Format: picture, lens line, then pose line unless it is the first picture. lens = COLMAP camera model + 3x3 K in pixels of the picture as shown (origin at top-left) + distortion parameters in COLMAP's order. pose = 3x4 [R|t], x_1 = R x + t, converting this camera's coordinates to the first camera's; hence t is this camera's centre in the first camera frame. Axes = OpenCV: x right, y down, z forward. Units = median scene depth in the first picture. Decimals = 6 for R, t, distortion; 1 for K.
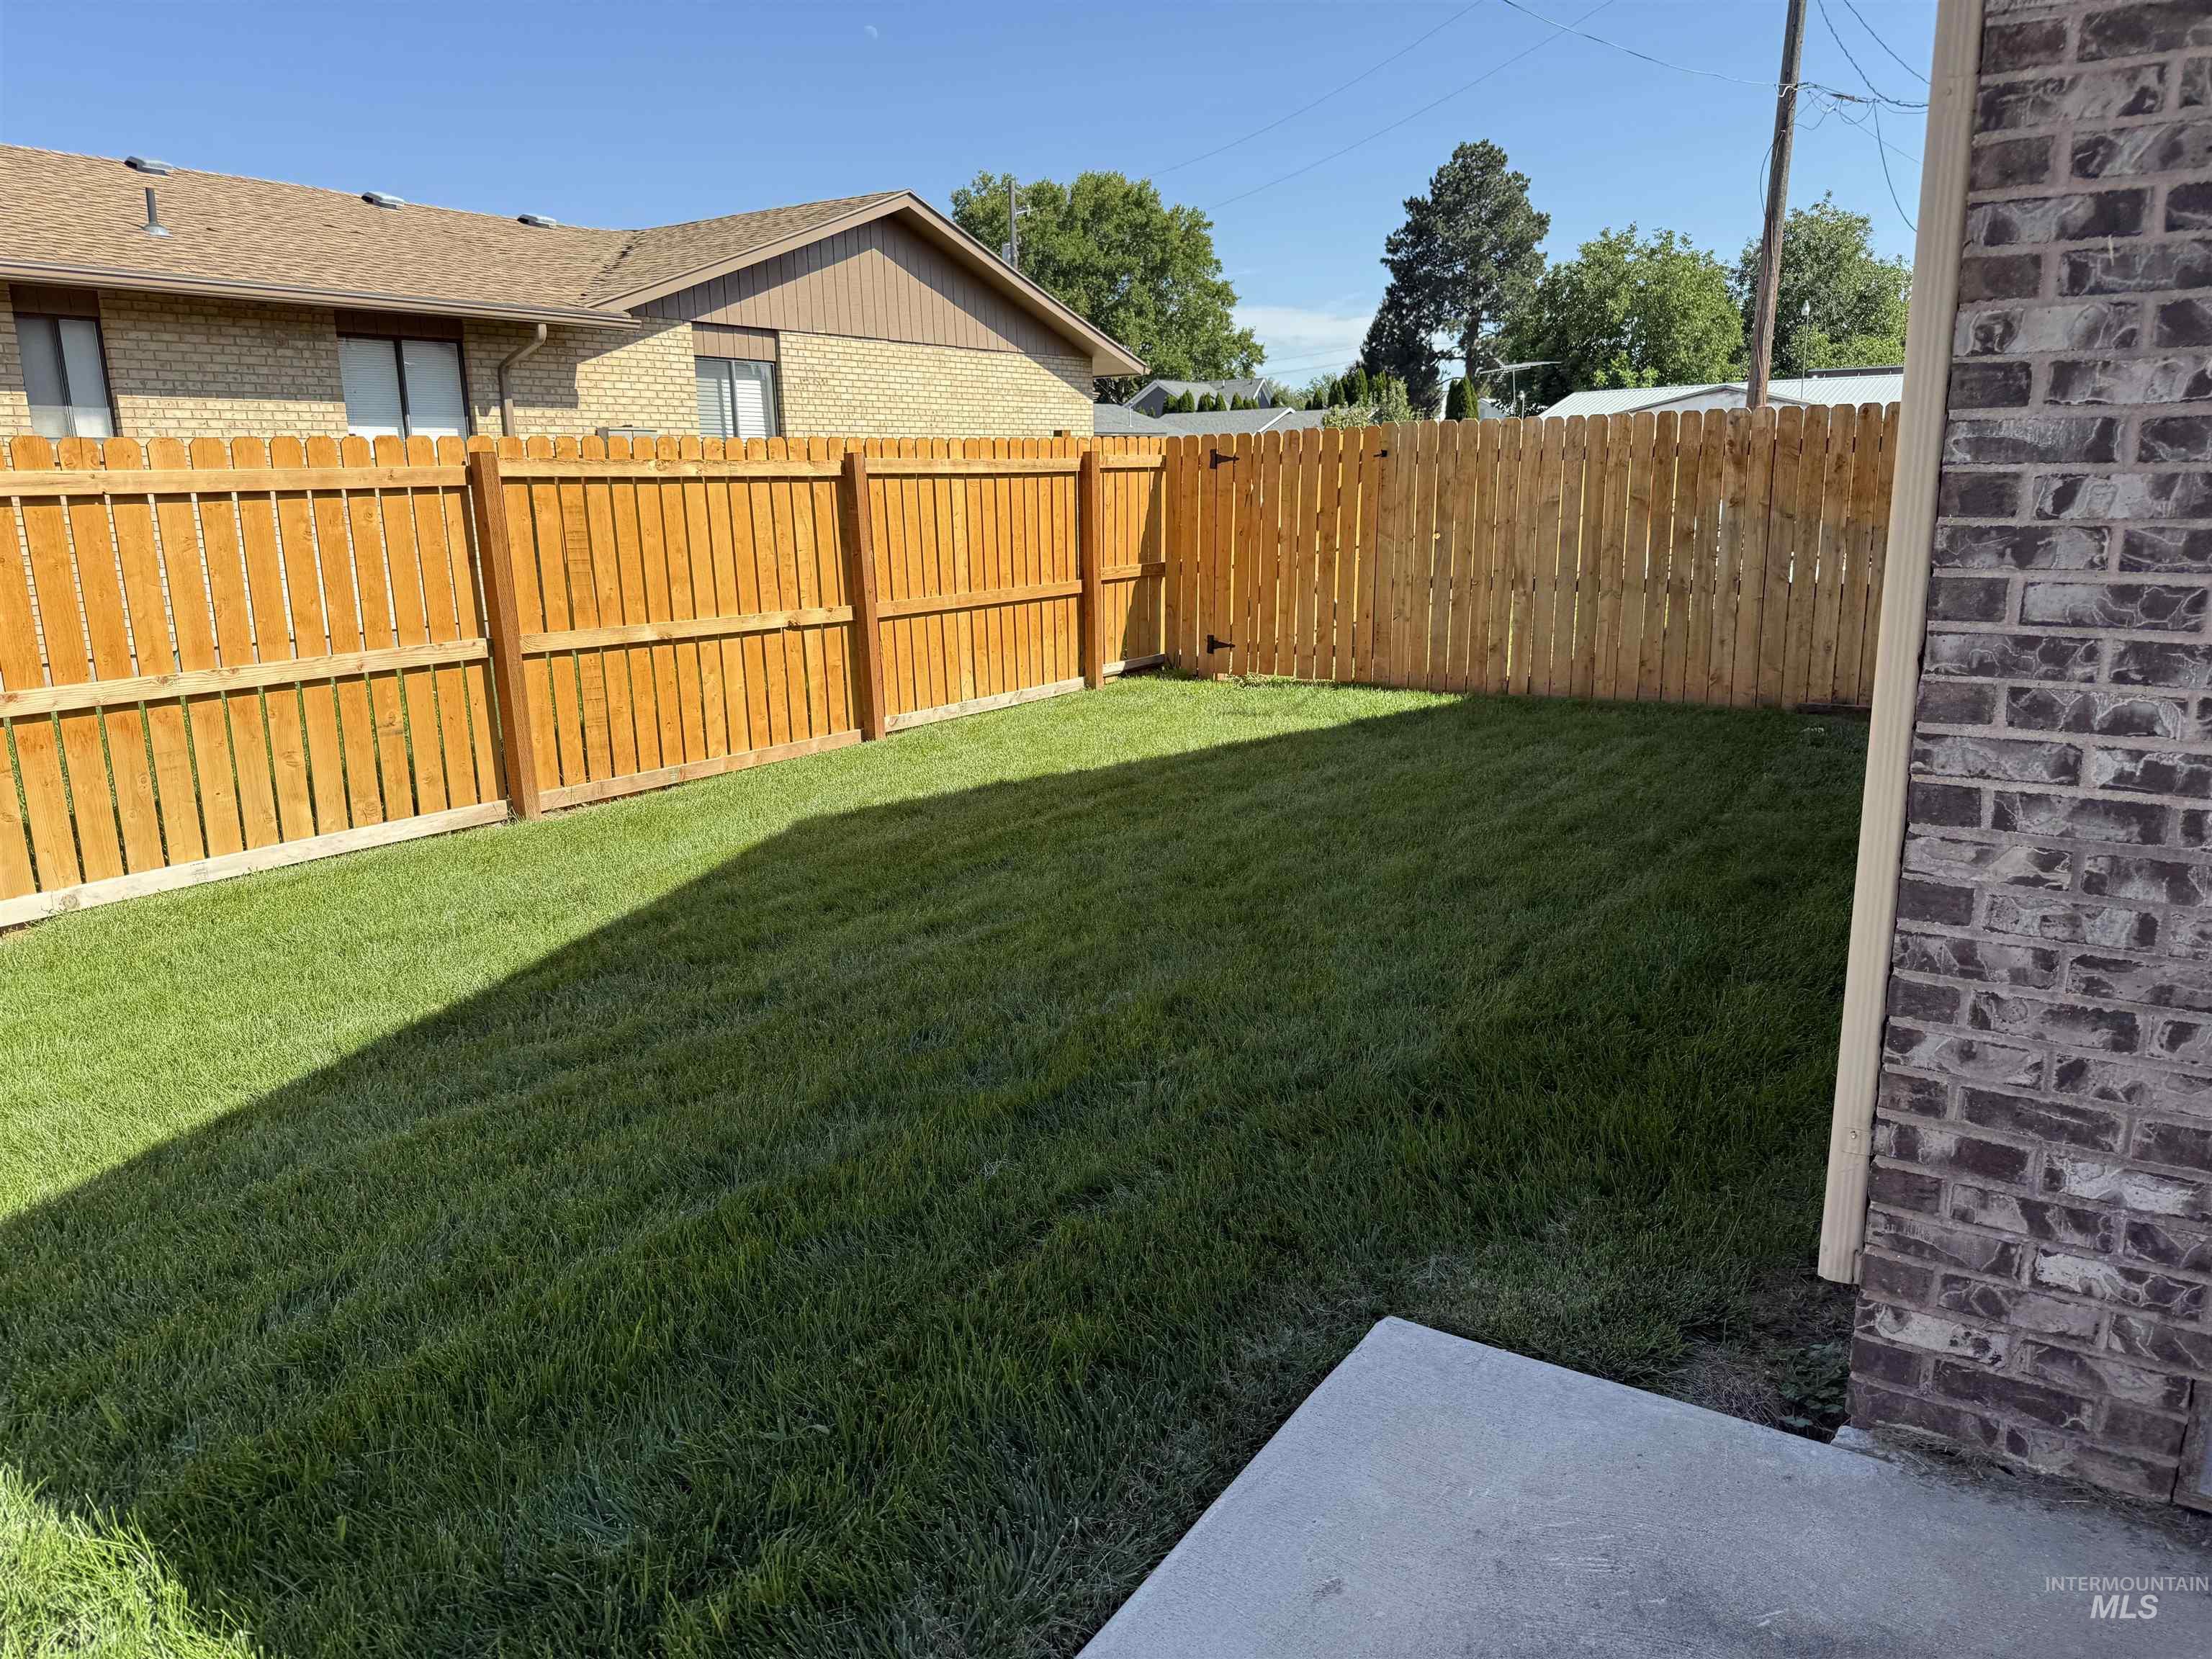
lens RADIAL K [[1569.0, 0, 1106.8], [0, 1569.0, 826.7], [0, 0, 1]] dist [0.004057, -0.008320]
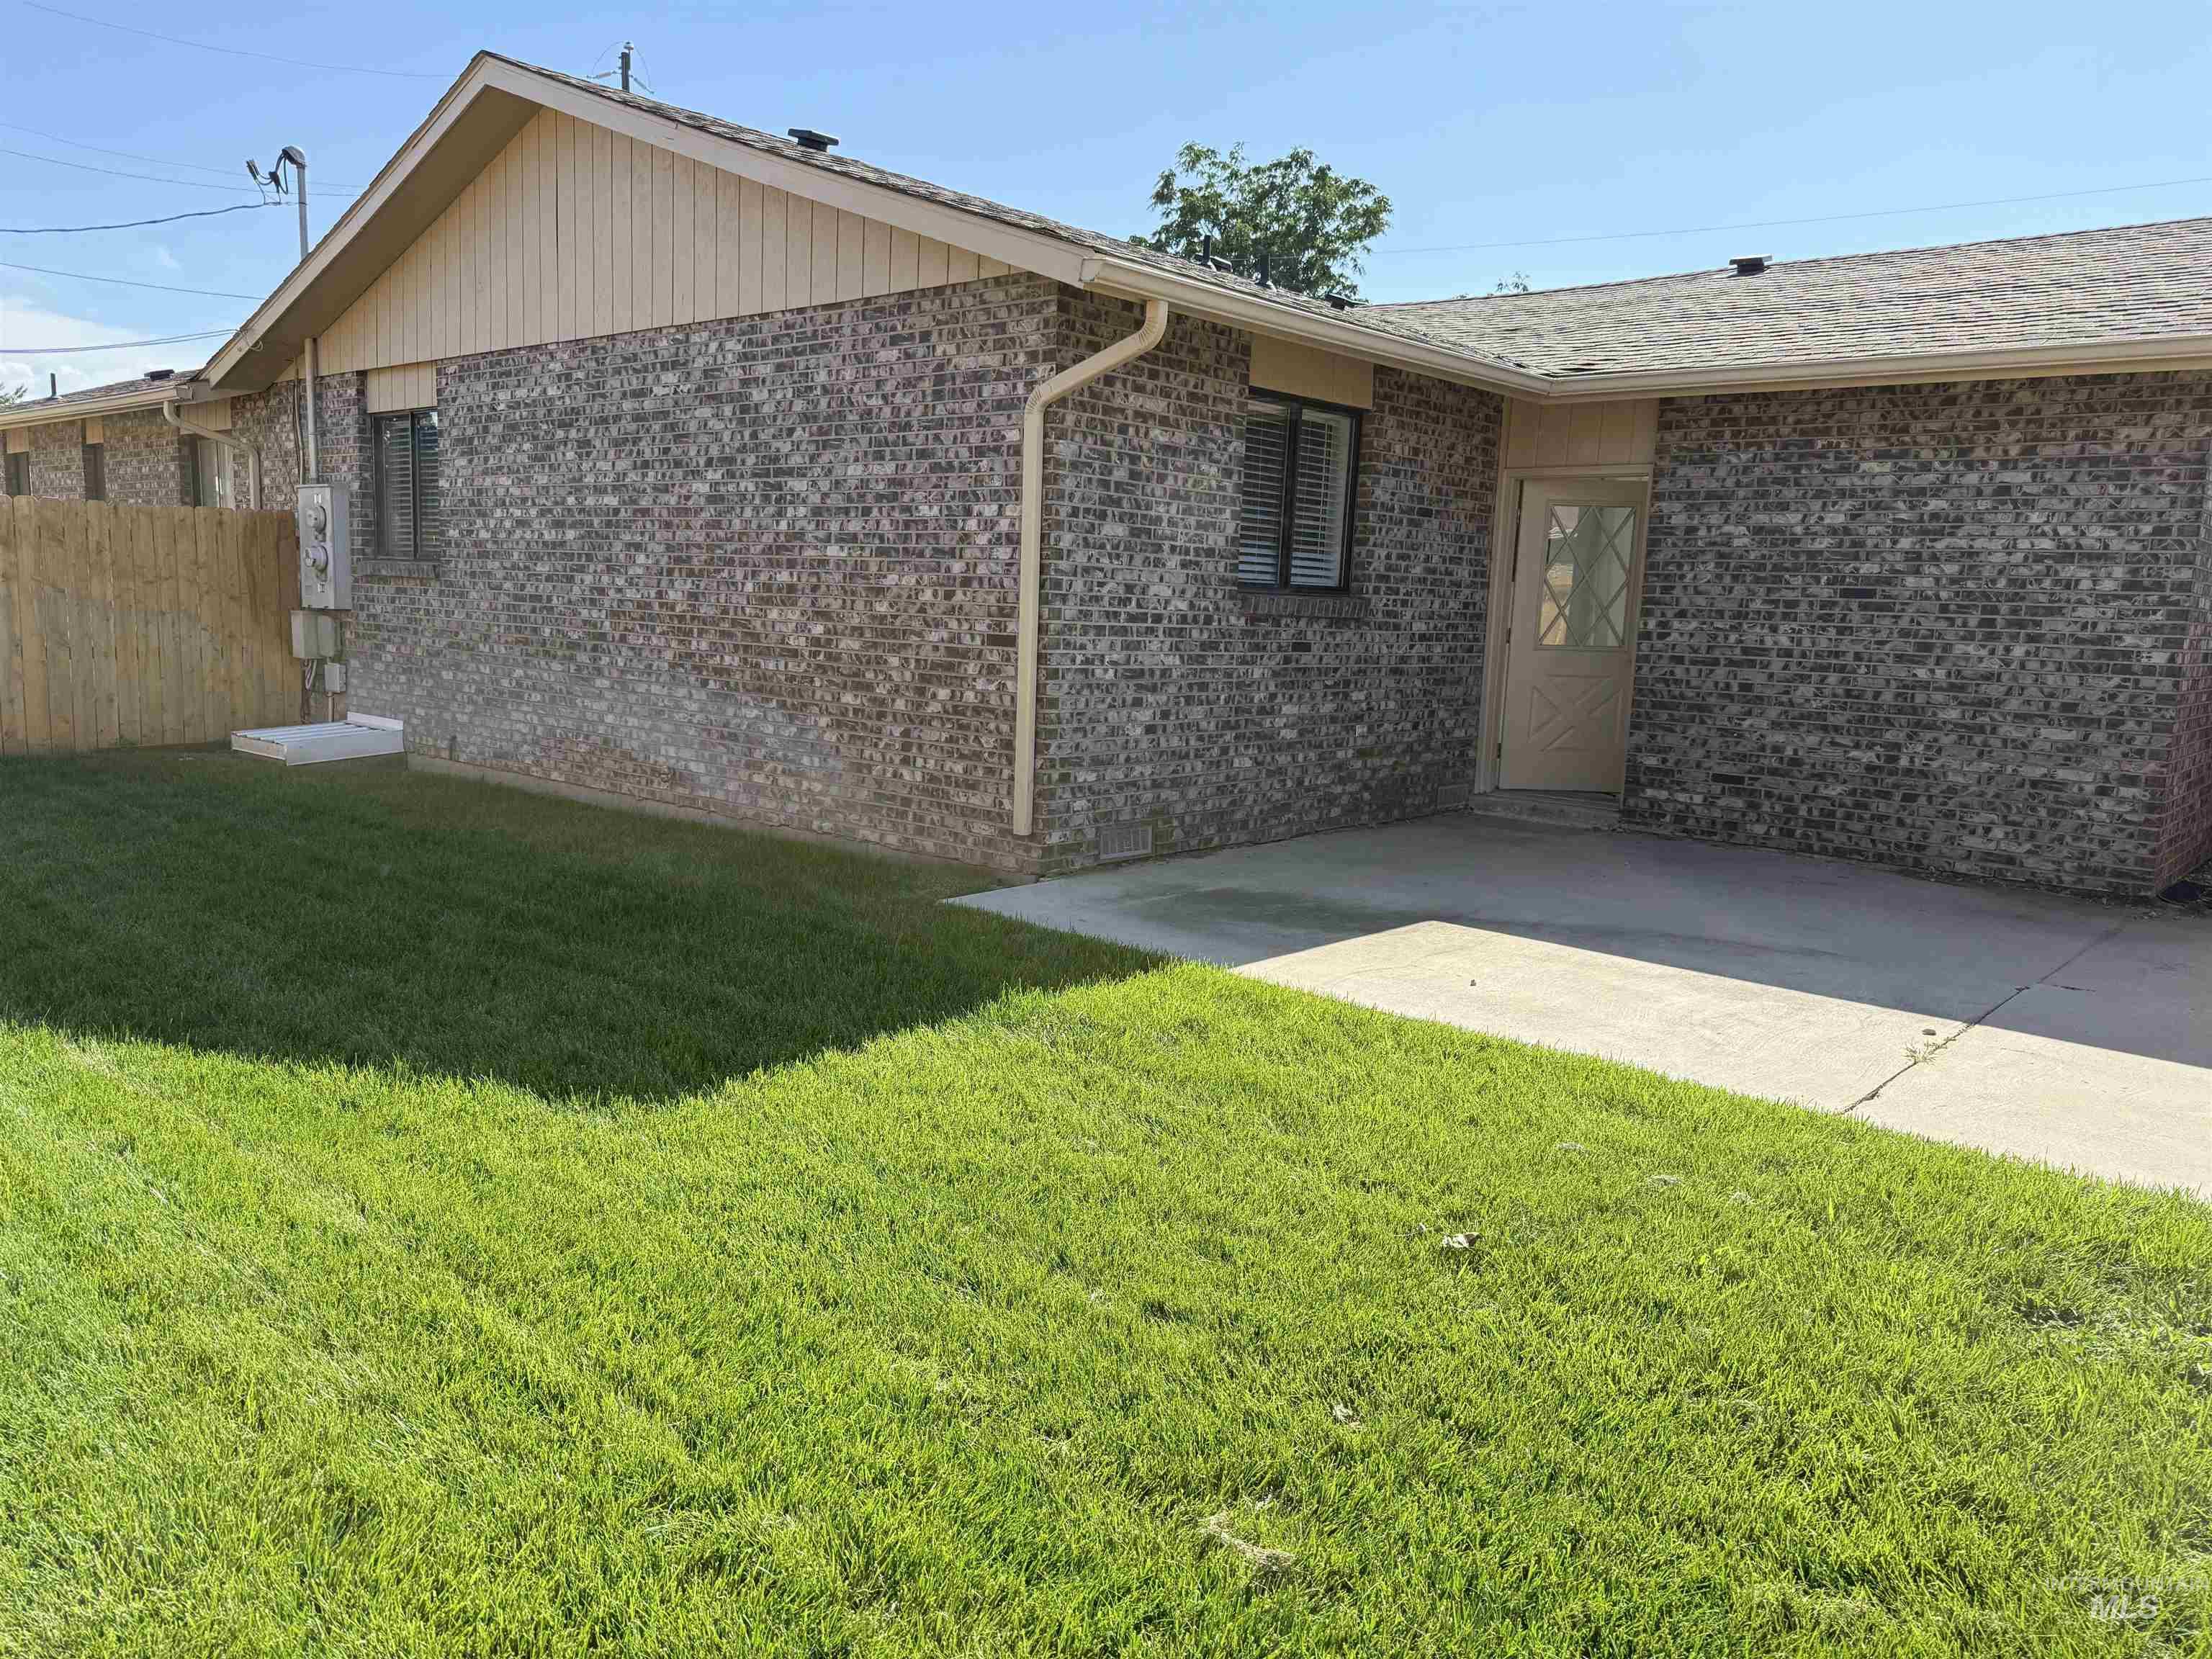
lens RADIAL K [[1569.0, 0, 1104.2], [0, 1569.0, 834.1], [0, 0, 1]] dist [0.004057, -0.008320]
pose [[0.114732, -0.124126, 0.985611, -2.977472], [0.178308, 0.978623, 0.102490, -0.002838], [-0.977263, 0.163983, 0.134412, 0.506881]]
